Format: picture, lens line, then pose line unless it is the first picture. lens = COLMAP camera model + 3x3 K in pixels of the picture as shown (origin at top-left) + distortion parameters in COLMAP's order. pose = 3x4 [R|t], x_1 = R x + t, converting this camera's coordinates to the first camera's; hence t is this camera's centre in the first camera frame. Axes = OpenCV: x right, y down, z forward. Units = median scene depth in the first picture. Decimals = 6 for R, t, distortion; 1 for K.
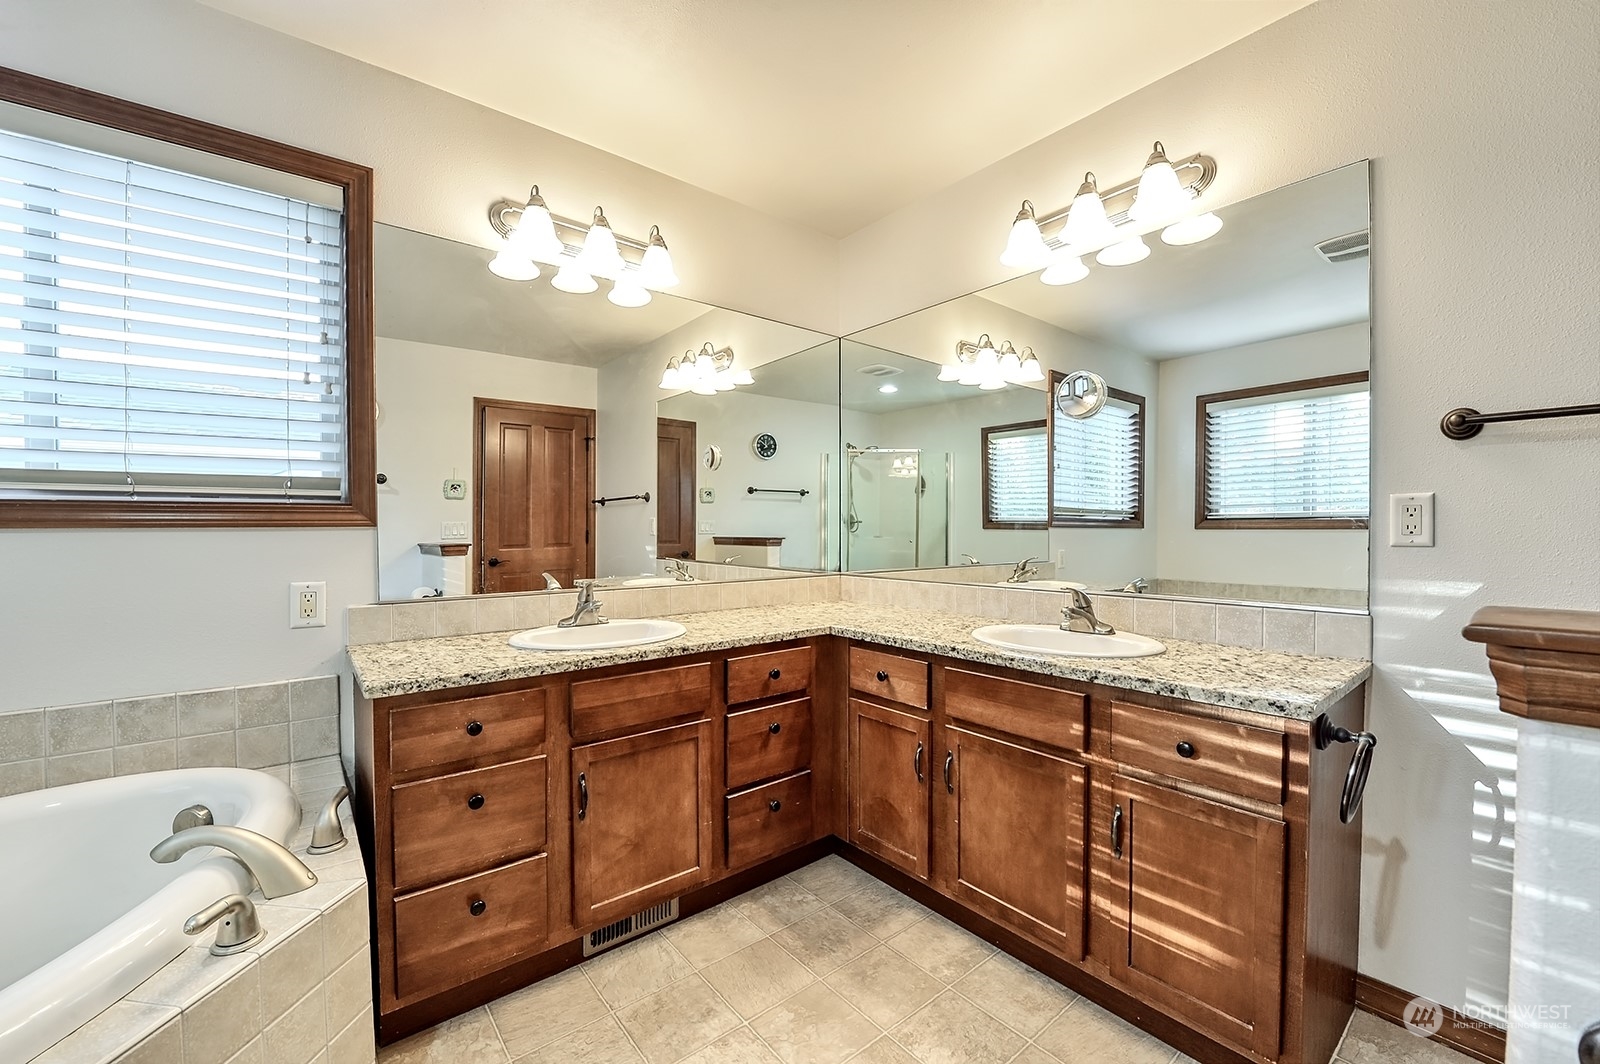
lens RADIAL K [[642.2, 0, 797.0], [0, 642.2, 538.2], [0, 0, 1]] dist [-0.008241, -0.000374]
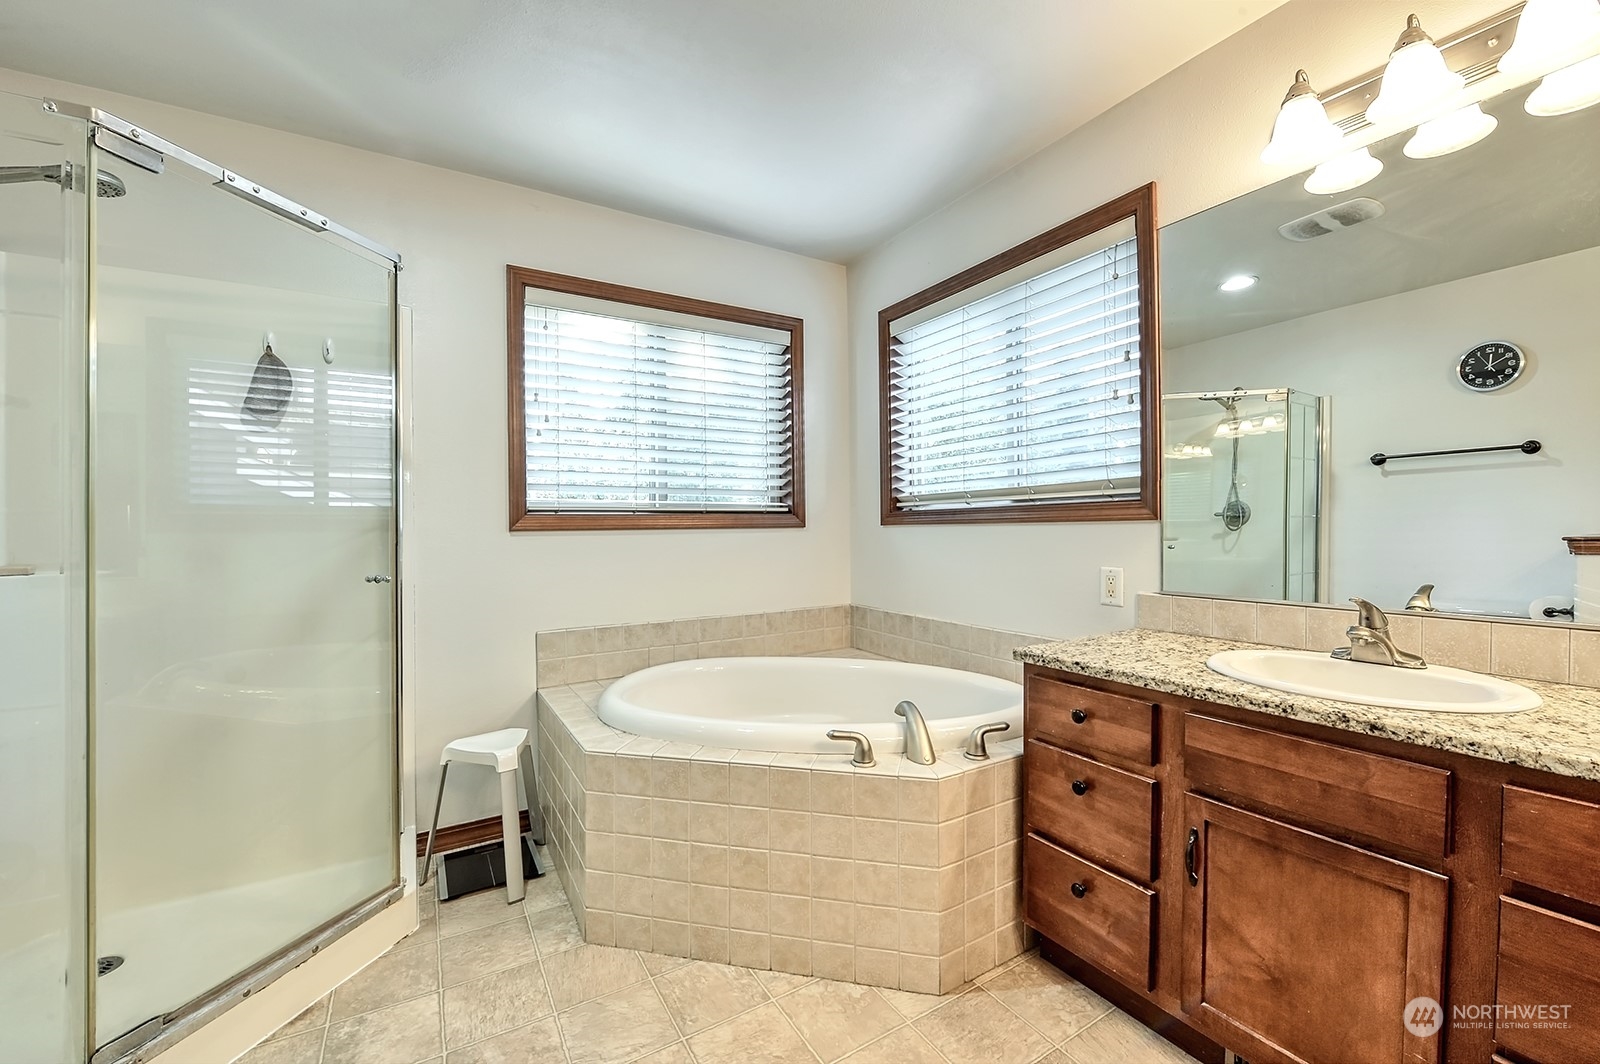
lens RADIAL K [[642.2, 0, 797.4], [0, 642.2, 531.4], [0, 0, 1]] dist [-0.008241, -0.000374]
pose [[-0.134433, 0.012077, -0.990849, 0.493390], [0.000179, 0.999926, 0.012164, -0.012541], [0.990923, 0.001458, -0.134425, 0.587061]]
